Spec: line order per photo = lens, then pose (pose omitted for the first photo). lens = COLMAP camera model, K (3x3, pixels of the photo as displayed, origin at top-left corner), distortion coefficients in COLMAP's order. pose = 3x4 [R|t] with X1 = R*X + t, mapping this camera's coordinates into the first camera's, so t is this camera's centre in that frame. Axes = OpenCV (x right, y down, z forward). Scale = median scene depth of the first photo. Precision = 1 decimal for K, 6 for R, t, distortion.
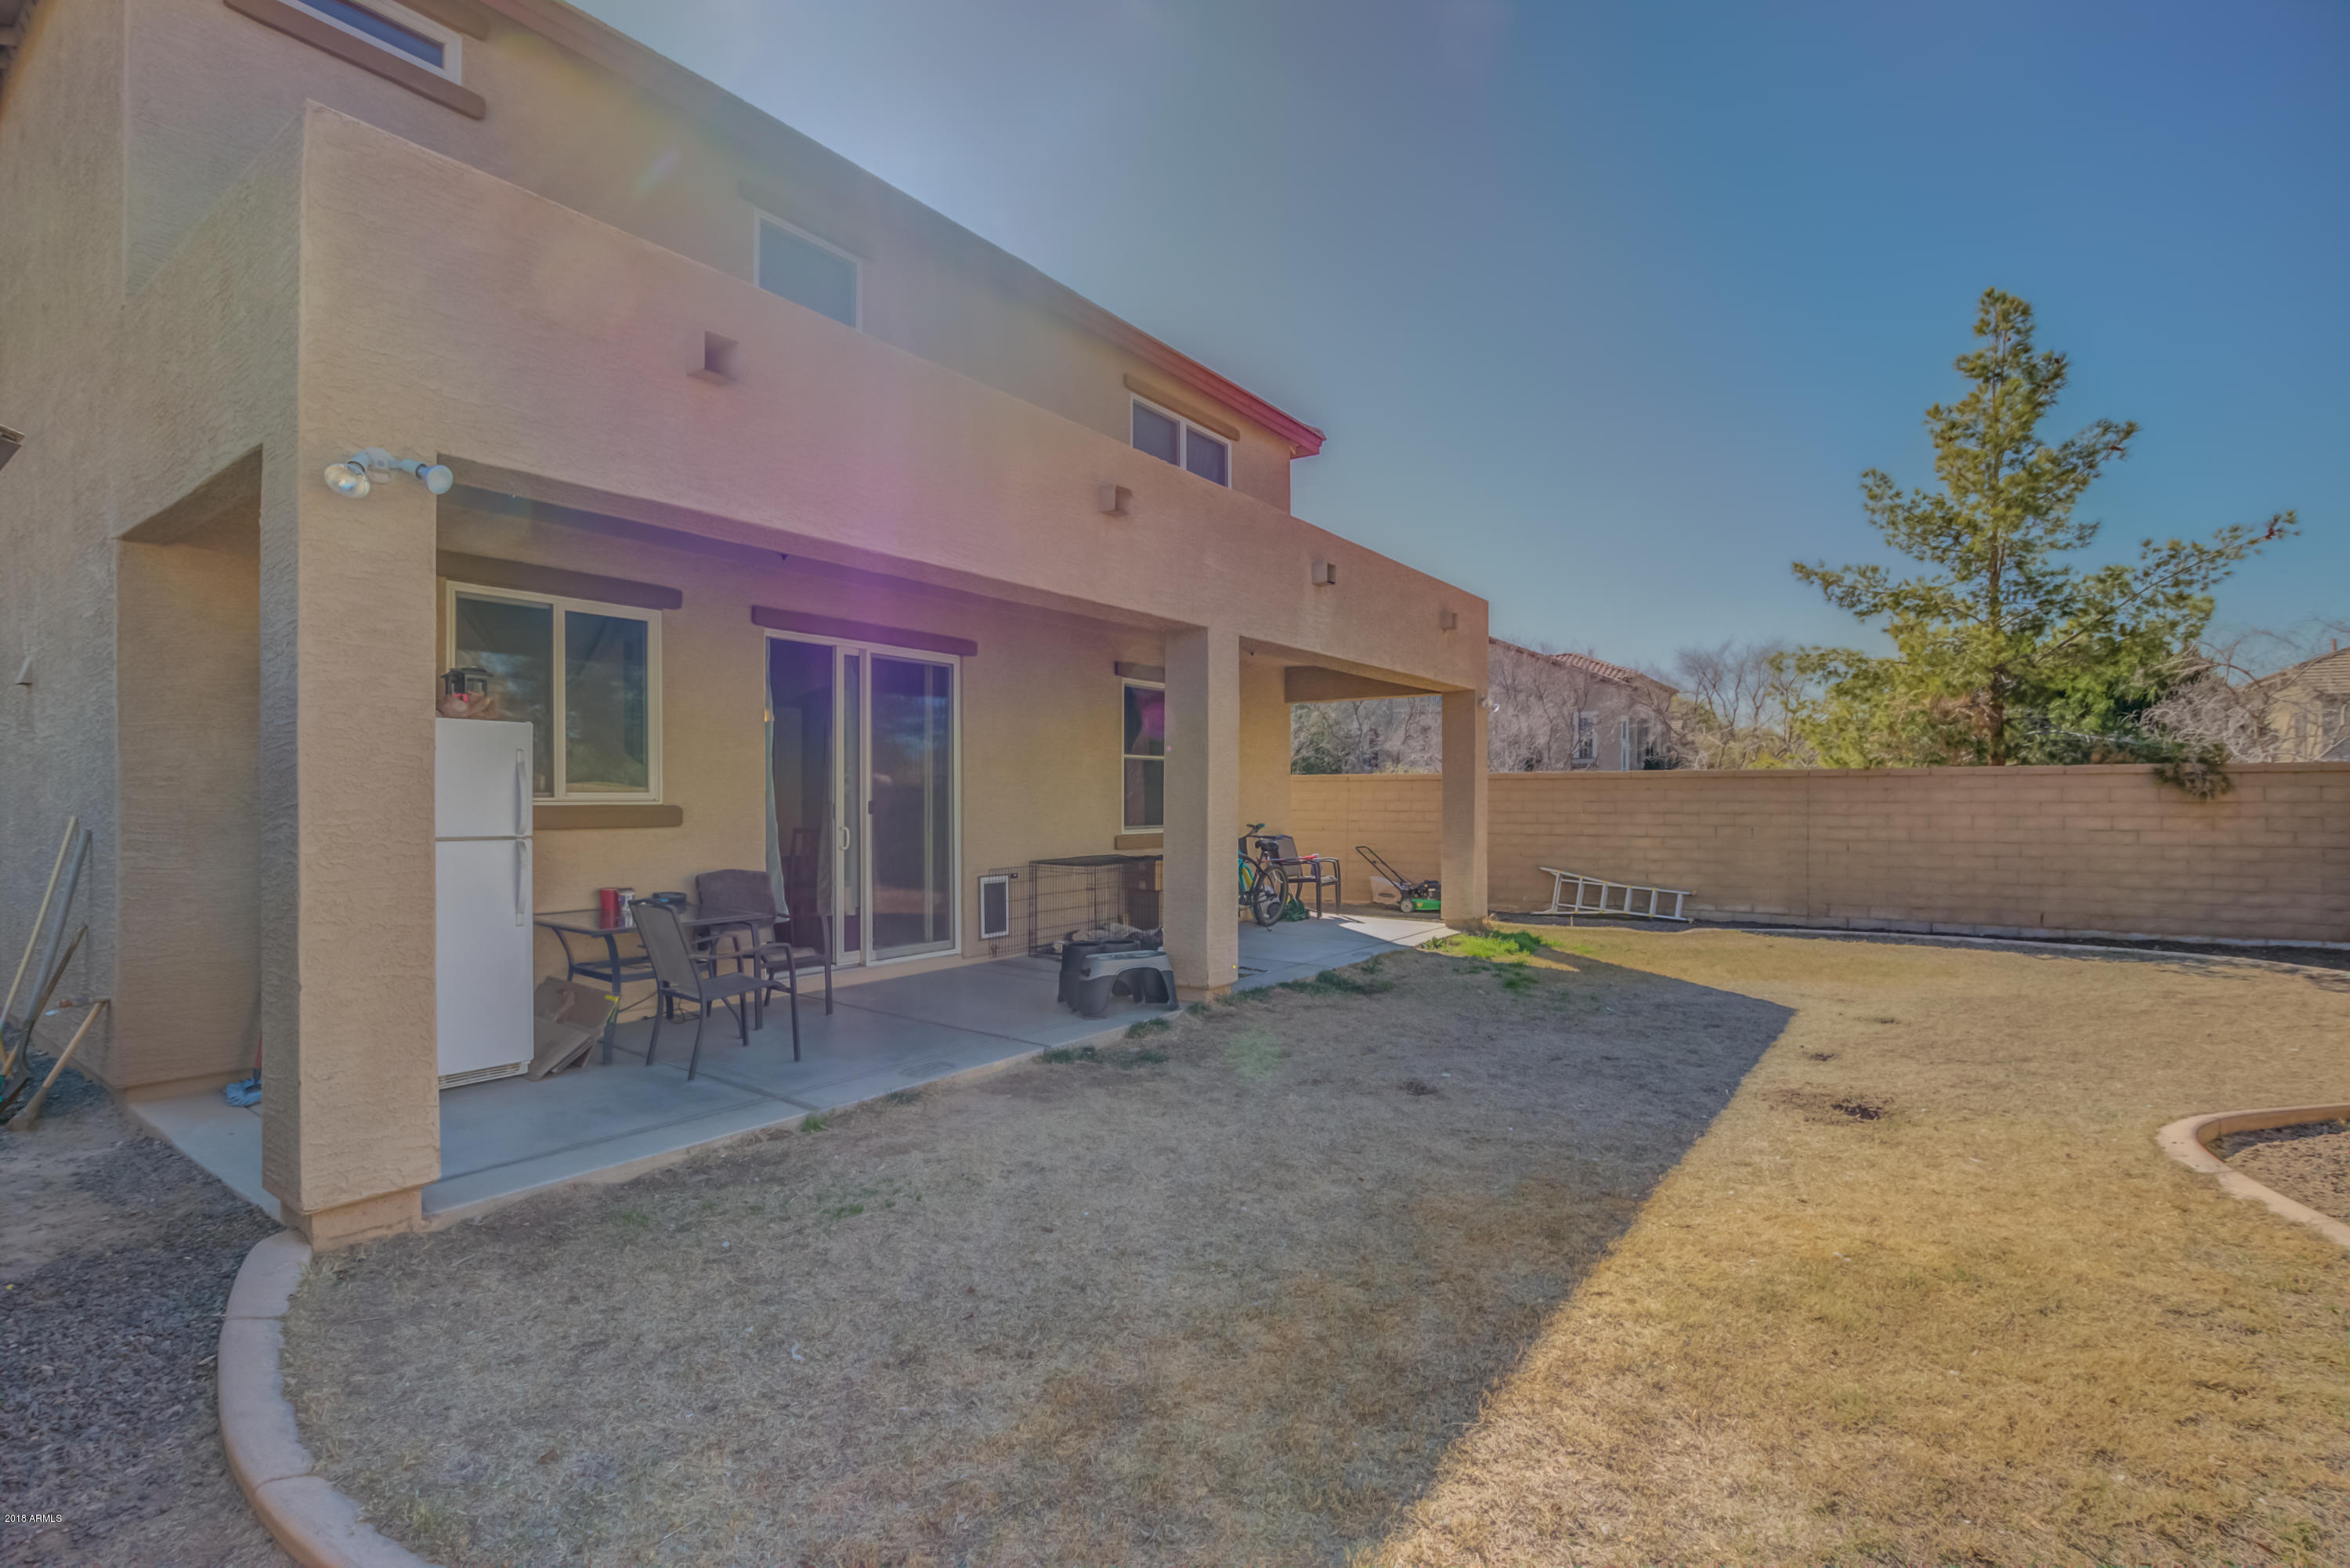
lens RADIAL K [[1077.7, 0, 1191.6], [0, 1077.7, 797.7], [0, 0, 1]] dist [-0.027202, 0.000495]
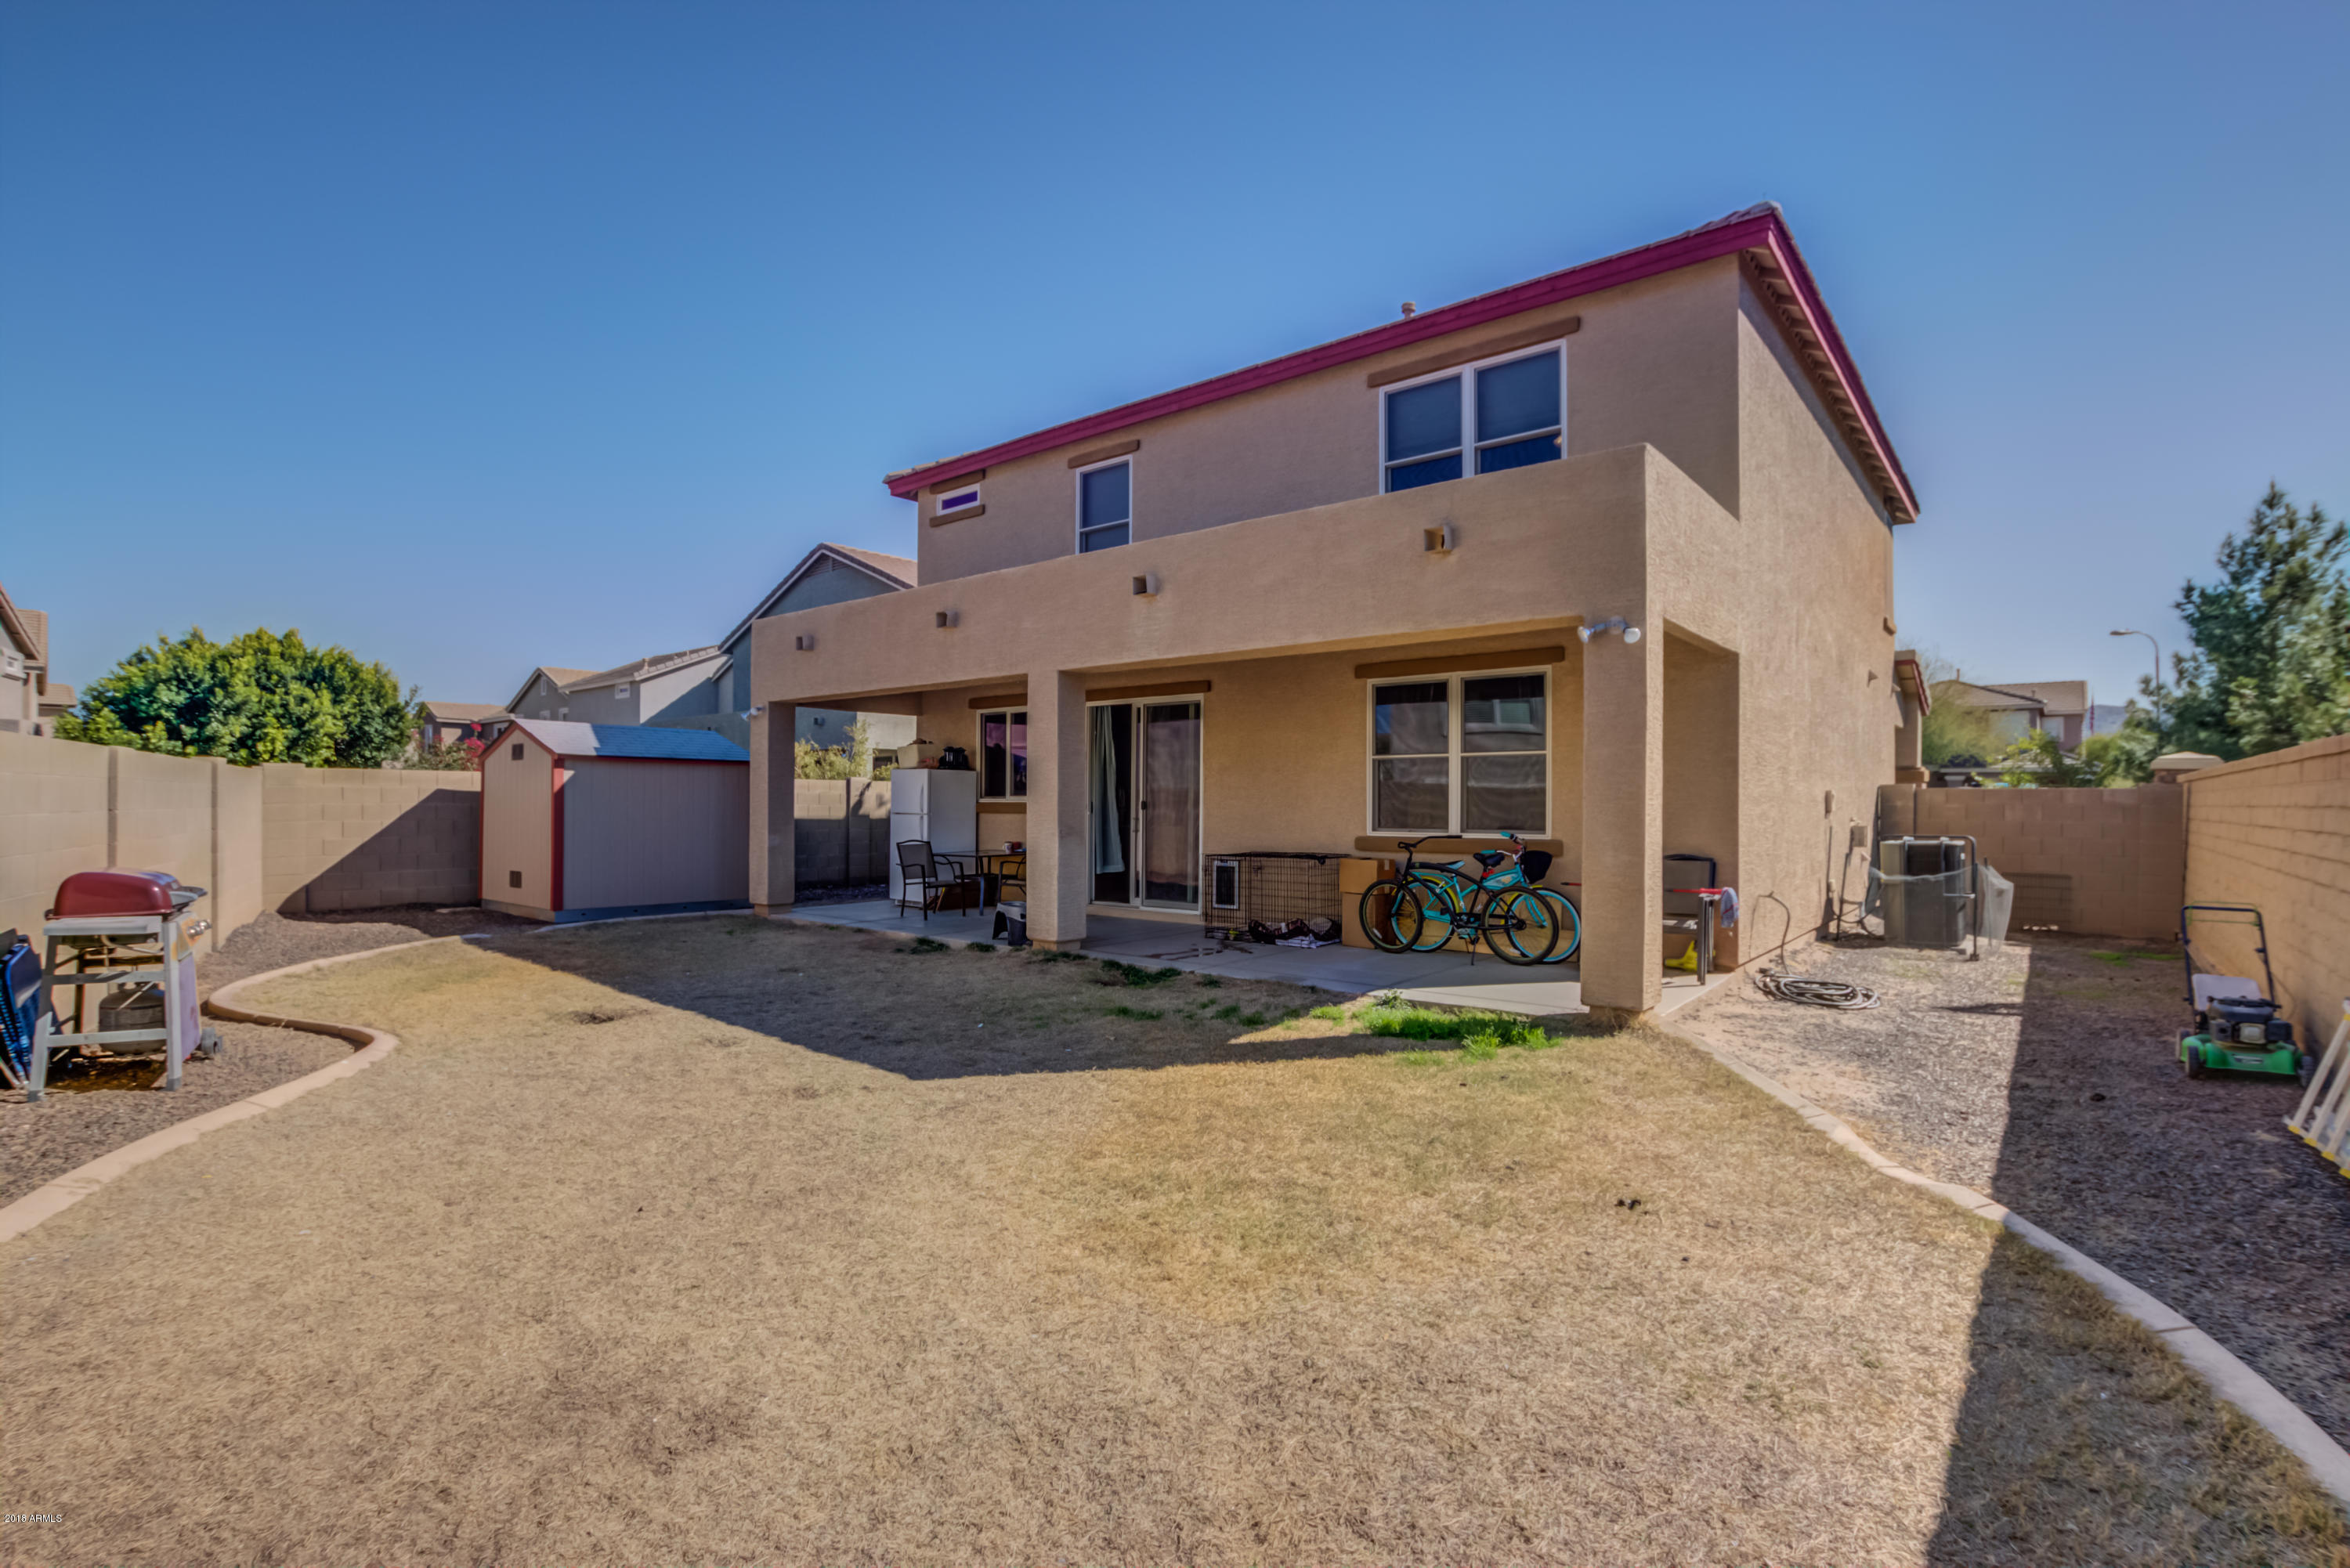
lens RADIAL K [[1077.7, 0, 1176.9], [0, 1077.7, 790.4], [0, 0, 1]] dist [-0.027202, 0.000495]
pose [[-0.077230, -0.010262, -0.996960, 1.113409], [-0.003922, 0.999942, -0.009989, 0.002640], [0.997006, 0.003138, -0.077266, 1.059213]]
